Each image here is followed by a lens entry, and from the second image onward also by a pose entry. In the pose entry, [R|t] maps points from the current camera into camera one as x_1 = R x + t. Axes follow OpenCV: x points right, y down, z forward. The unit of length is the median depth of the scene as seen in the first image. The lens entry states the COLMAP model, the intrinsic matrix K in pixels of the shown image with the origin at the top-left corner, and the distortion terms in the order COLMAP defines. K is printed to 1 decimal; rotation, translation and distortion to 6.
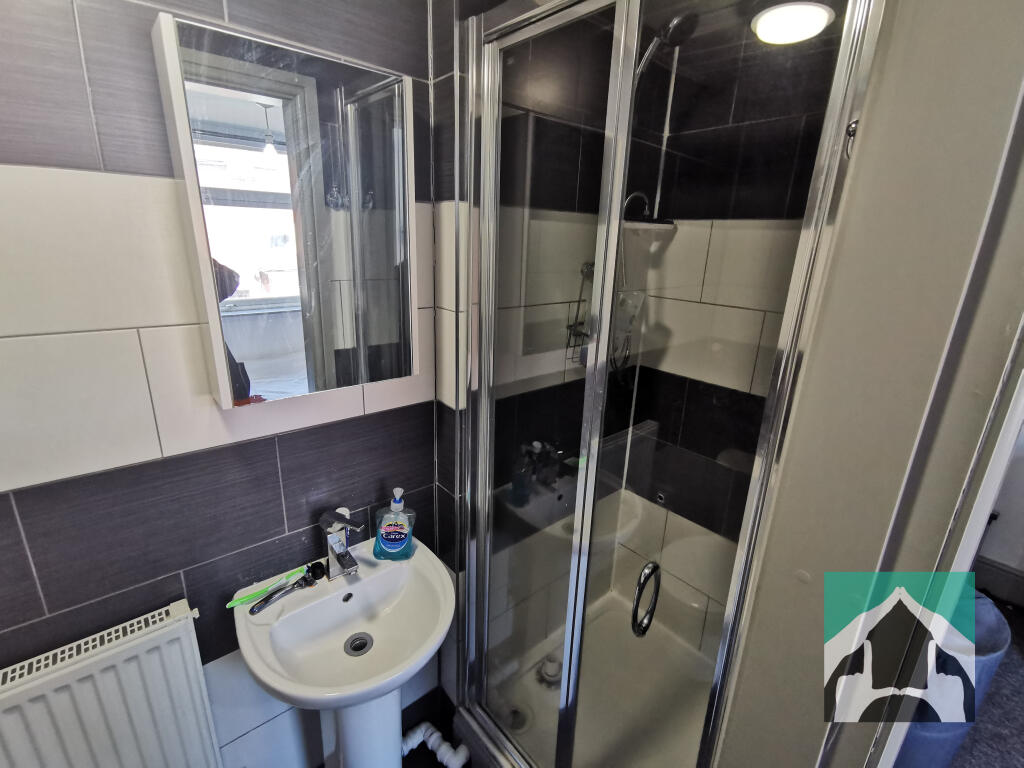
lens RADIAL K [[470.0, 0, 512.0], [0, 470.0, 384.0], [0, 0, 1]] dist [0.029339, 0.000313]
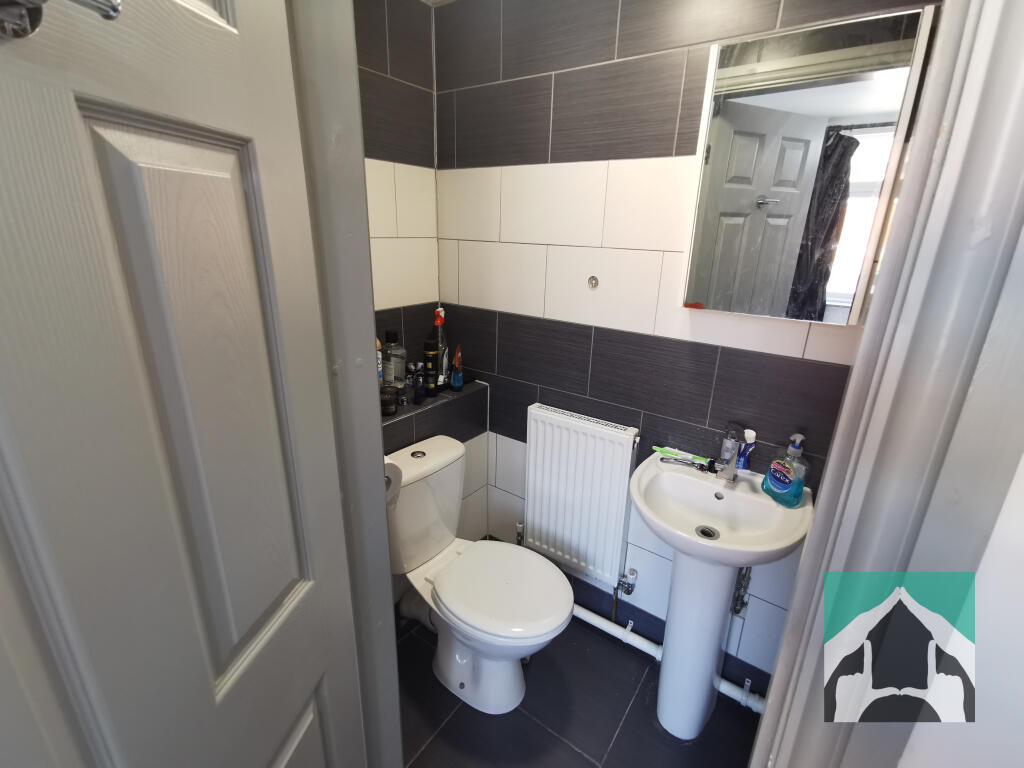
lens RADIAL K [[470.0, 0, 512.0], [0, 470.0, 384.0], [0, 0, 1]] dist [0.029339, 0.000313]
pose [[0.231966, 0.278973, -0.931861, 0.547679], [-0.291129, 0.933990, 0.207141, 0.093778], [0.928136, 0.223242, 0.297871, 0.108332]]
